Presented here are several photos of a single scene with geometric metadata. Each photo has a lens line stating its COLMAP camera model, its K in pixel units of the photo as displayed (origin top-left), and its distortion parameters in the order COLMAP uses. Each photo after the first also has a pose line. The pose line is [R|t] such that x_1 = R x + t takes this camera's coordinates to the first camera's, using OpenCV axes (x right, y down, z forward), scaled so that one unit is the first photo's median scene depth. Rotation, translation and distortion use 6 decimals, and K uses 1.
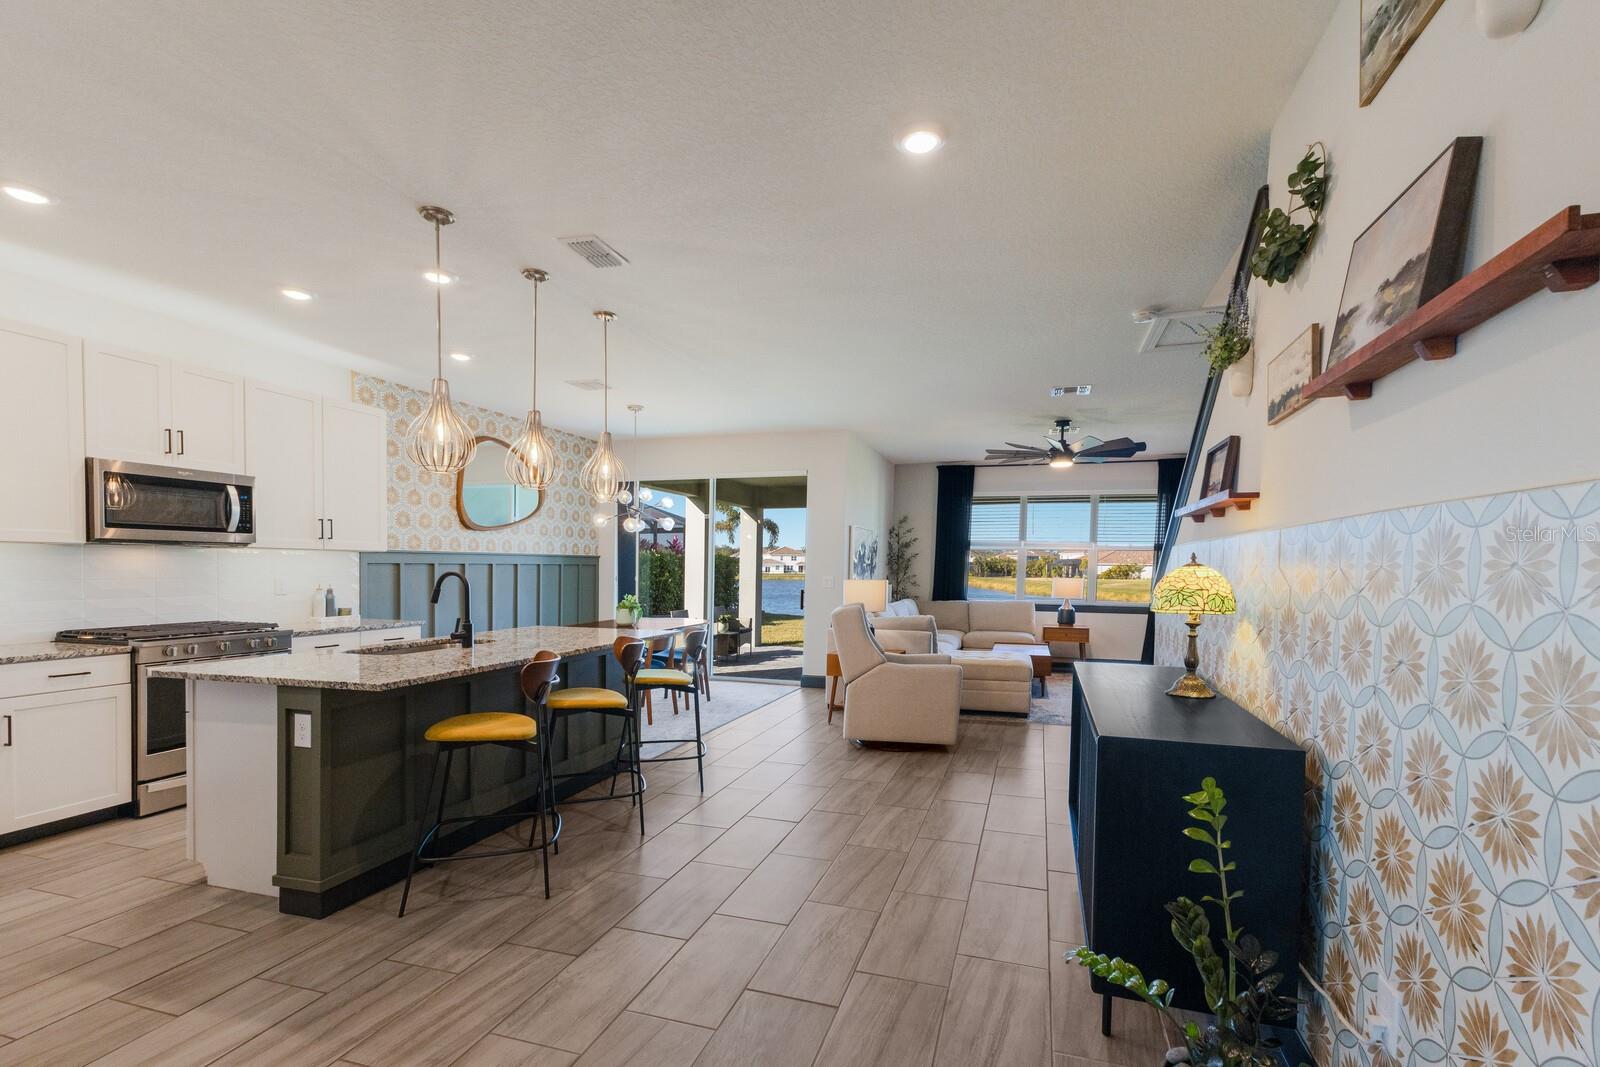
lens RADIAL K [[704.1, 0, 822.2], [0, 704.1, 577.2], [0, 0, 1]] dist [0.014251, -0.000063]
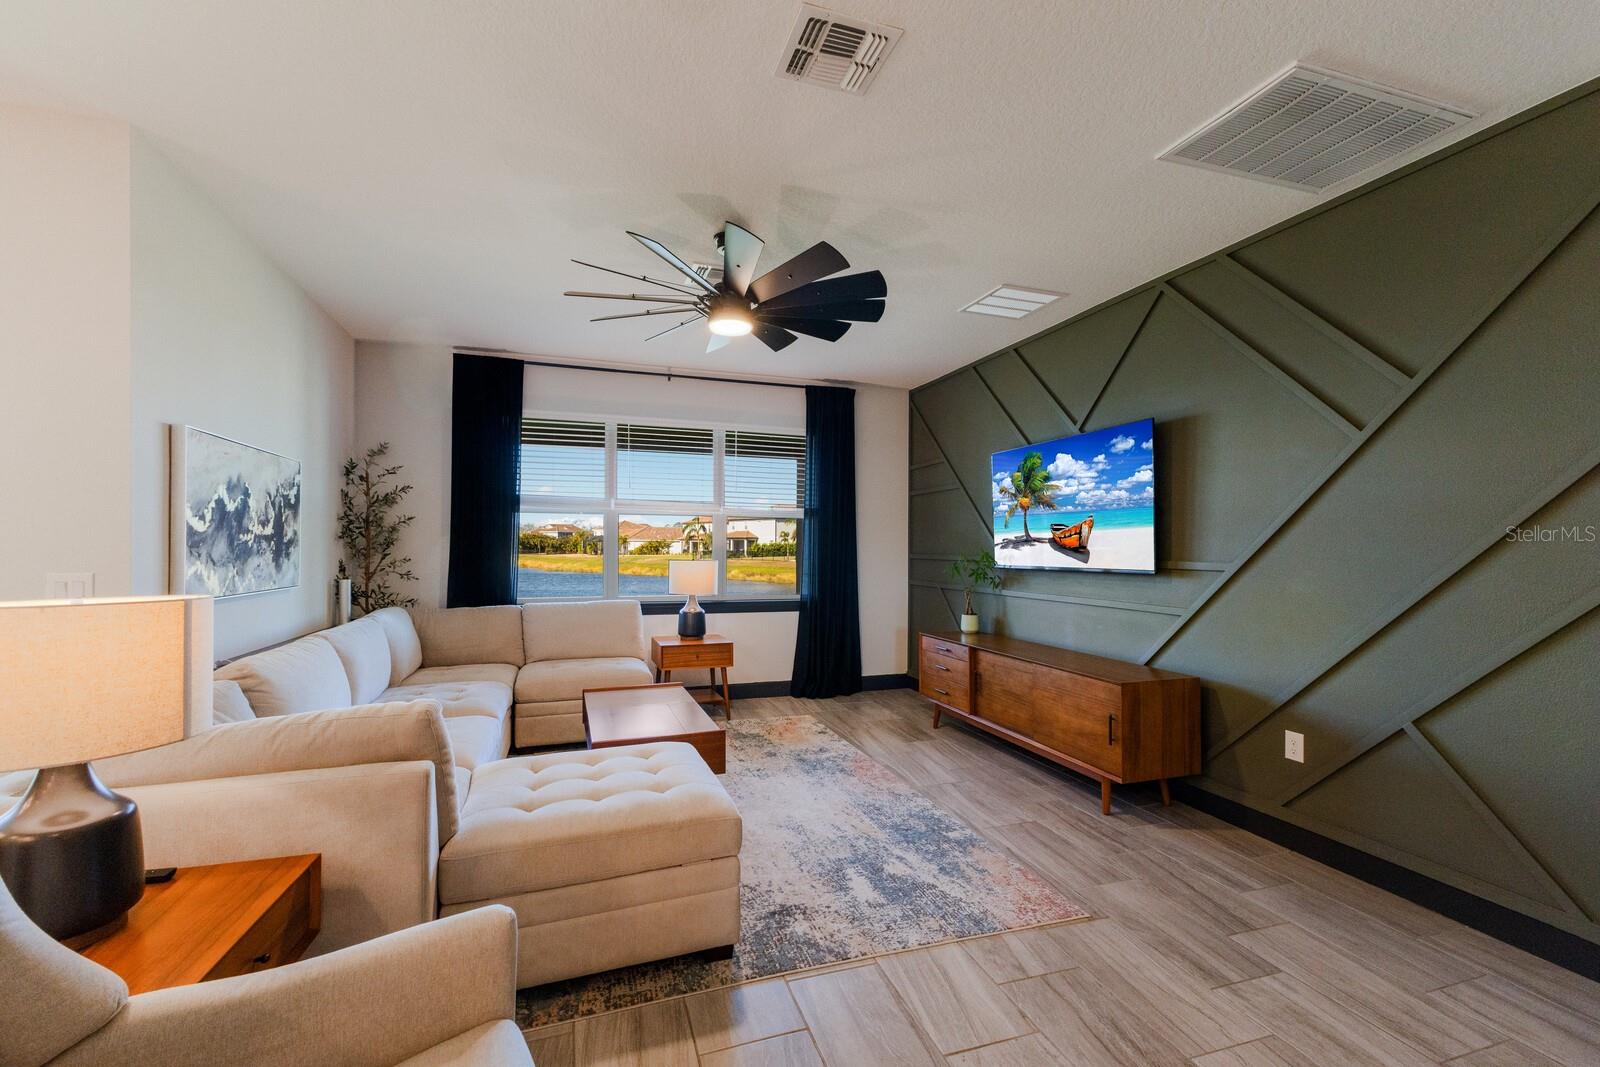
lens RADIAL K [[699.1, 0, 805.3], [0, 699.1, 558.0], [0, 0, 1]] dist [0.016401, -0.000359]
pose [[0.813952, -0.017465, 0.580670, 0.122034], [0.013649, 0.999847, 0.010941, -0.008471], [-0.580772, -0.000980, 0.814065, 0.715768]]
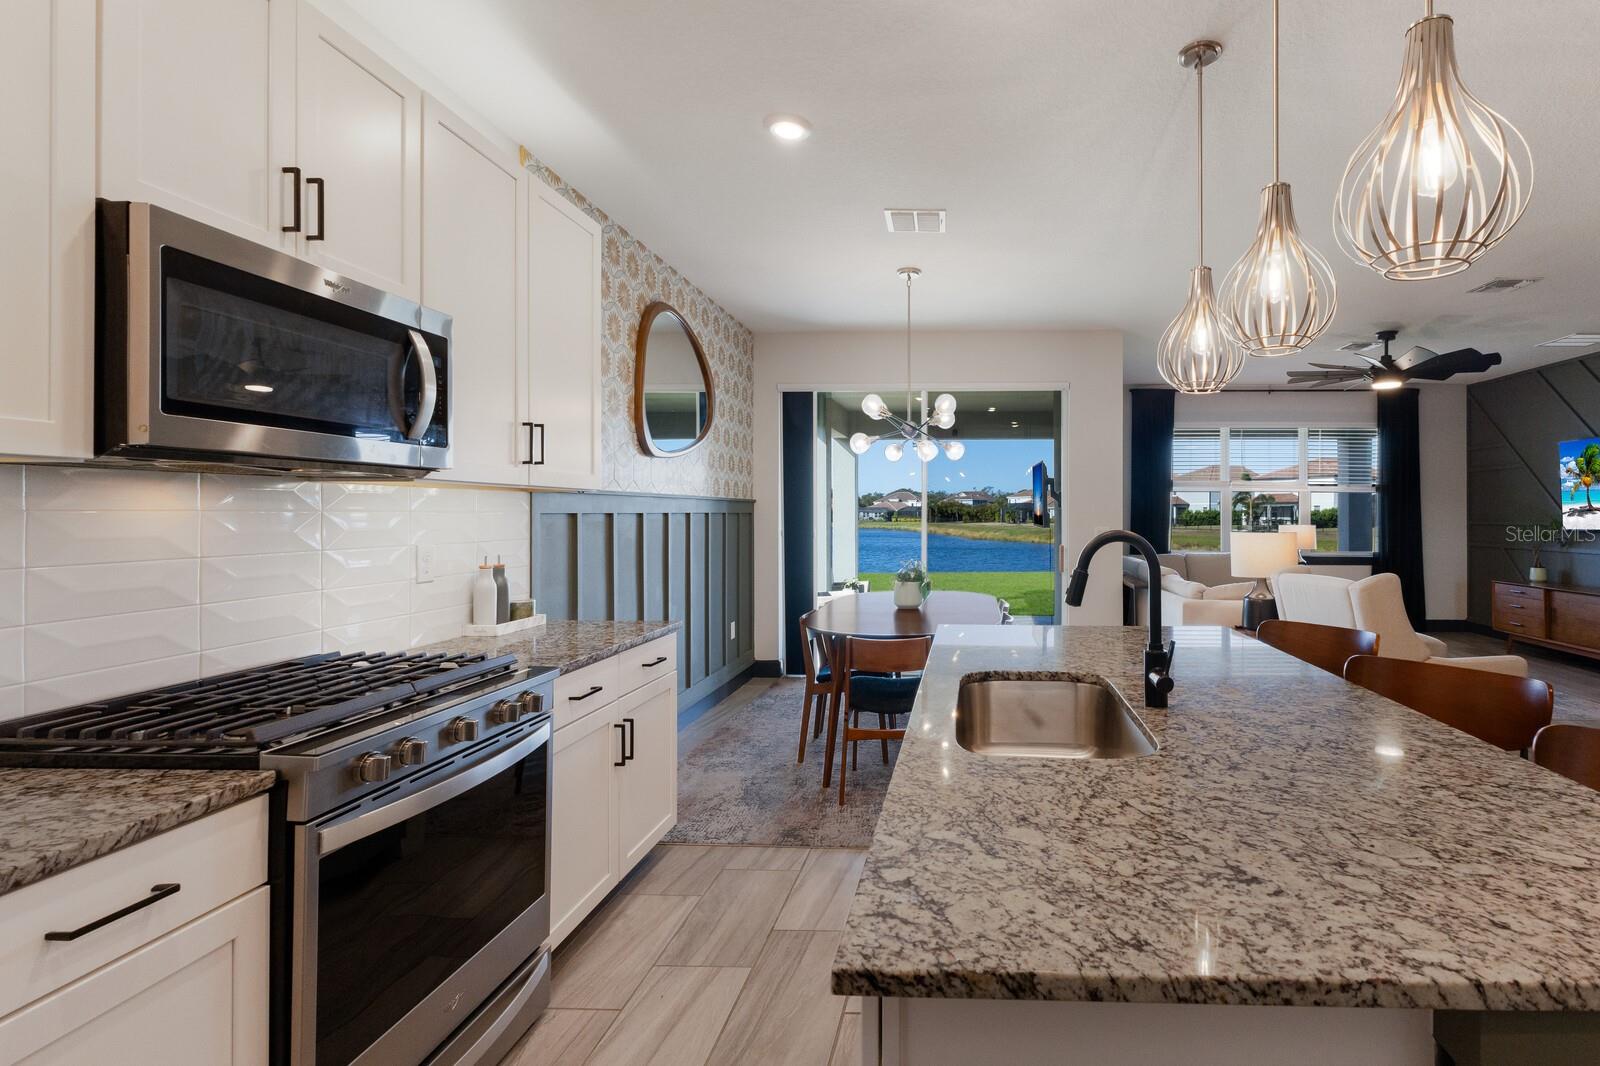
lens RADIAL K [[759.4, 0, 956.8], [0, 759.4, 506.0], [0, 0, 1]] dist [-0.003421, -0.000912]
pose [[0.964039, -0.005724, 0.265699, -0.467631], [0.011815, 0.999703, -0.021332, -0.009346], [-0.265498, 0.023704, 0.963820, 0.355714]]
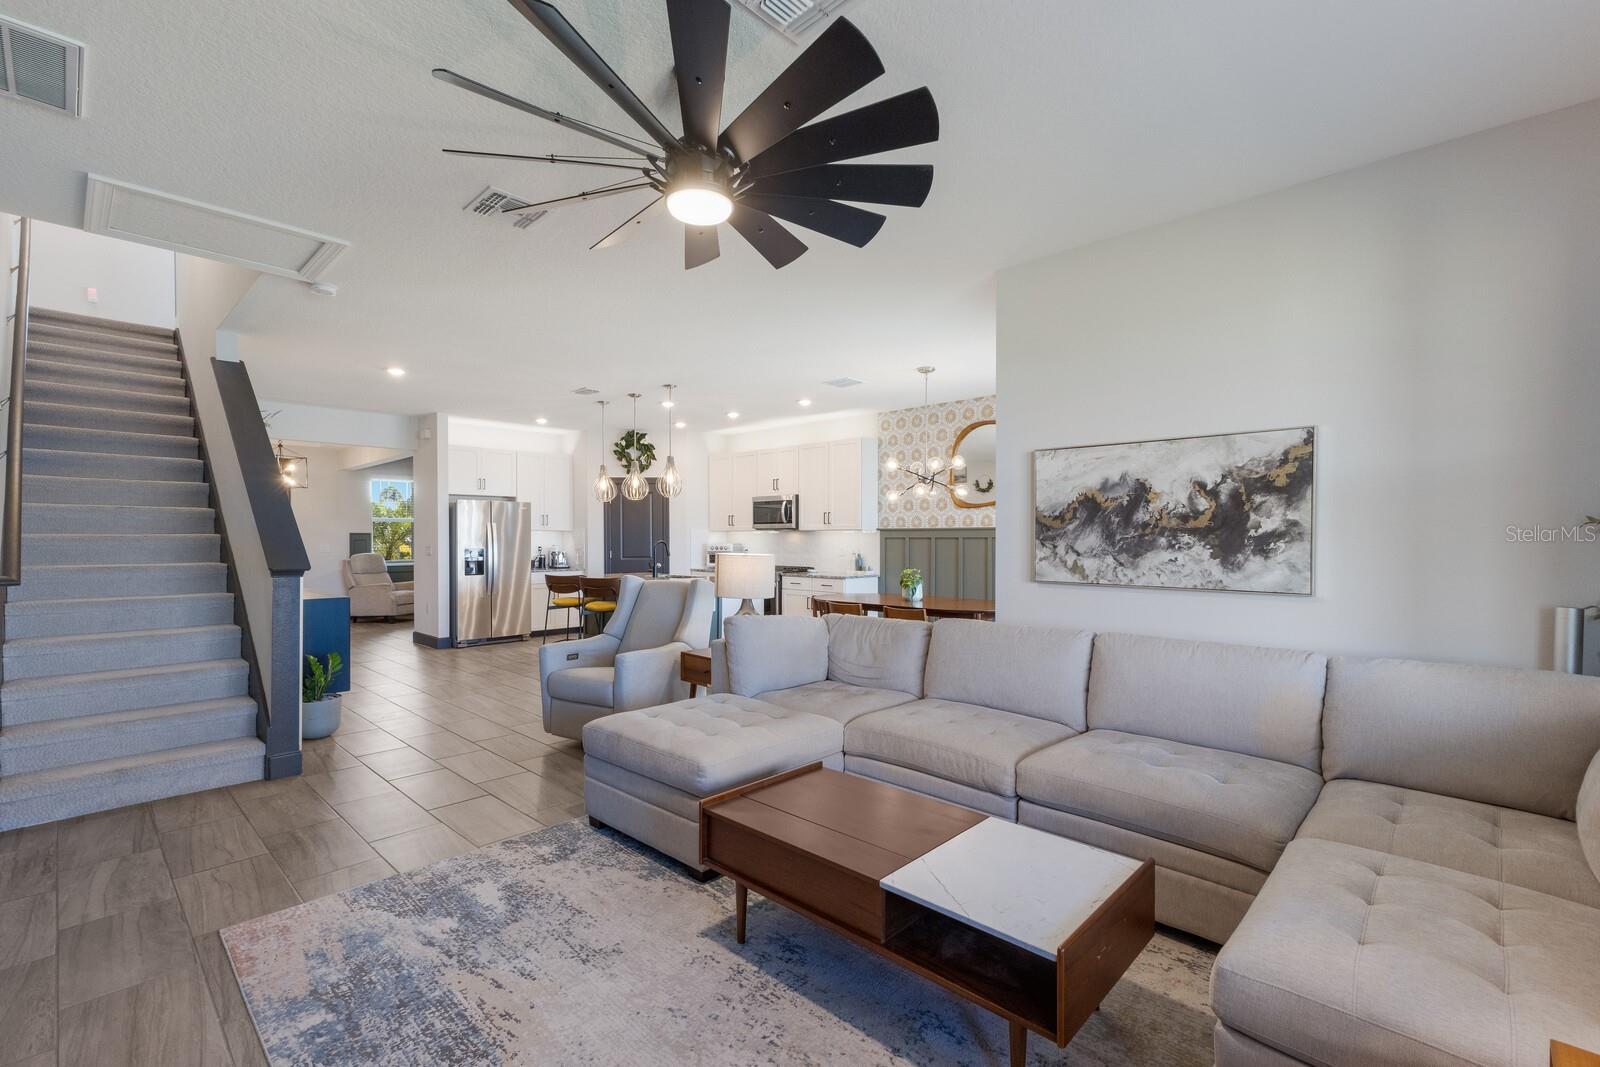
lens RADIAL K [[699.1, 0, 805.3], [0, 699.1, 558.0], [0, 0, 1]] dist [0.016401, -0.000359]
pose [[-0.449751, 0.016300, -0.893005, 0.723623], [-0.019113, 0.999429, 0.027868, -0.013890], [0.892949, 0.029602, -0.449183, 1.446807]]
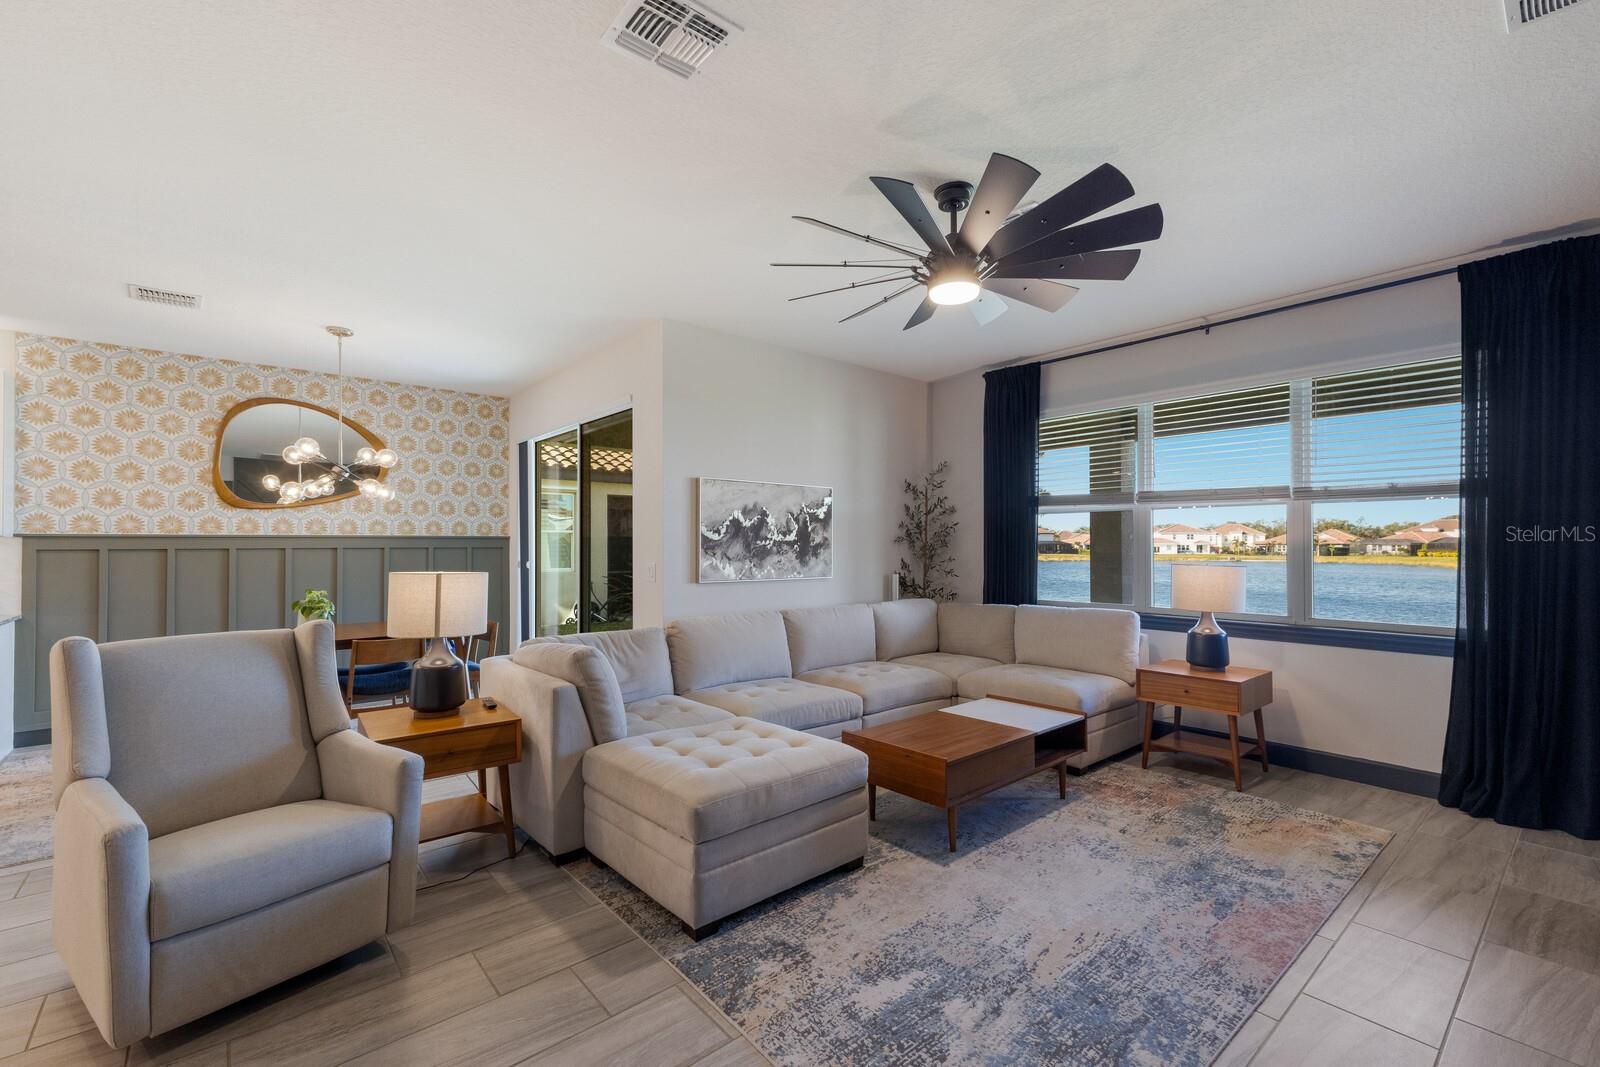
lens RADIAL K [[681.5, 0, 789.5], [0, 681.5, 548.1], [0, 0, 1]] dist [0.017969, 0.000100]
pose [[0.835348, -0.010529, -0.549621, 0.572788], [0.002199, 0.999873, -0.015812, -0.004860], [0.549717, 0.012000, 0.835264, 0.751170]]
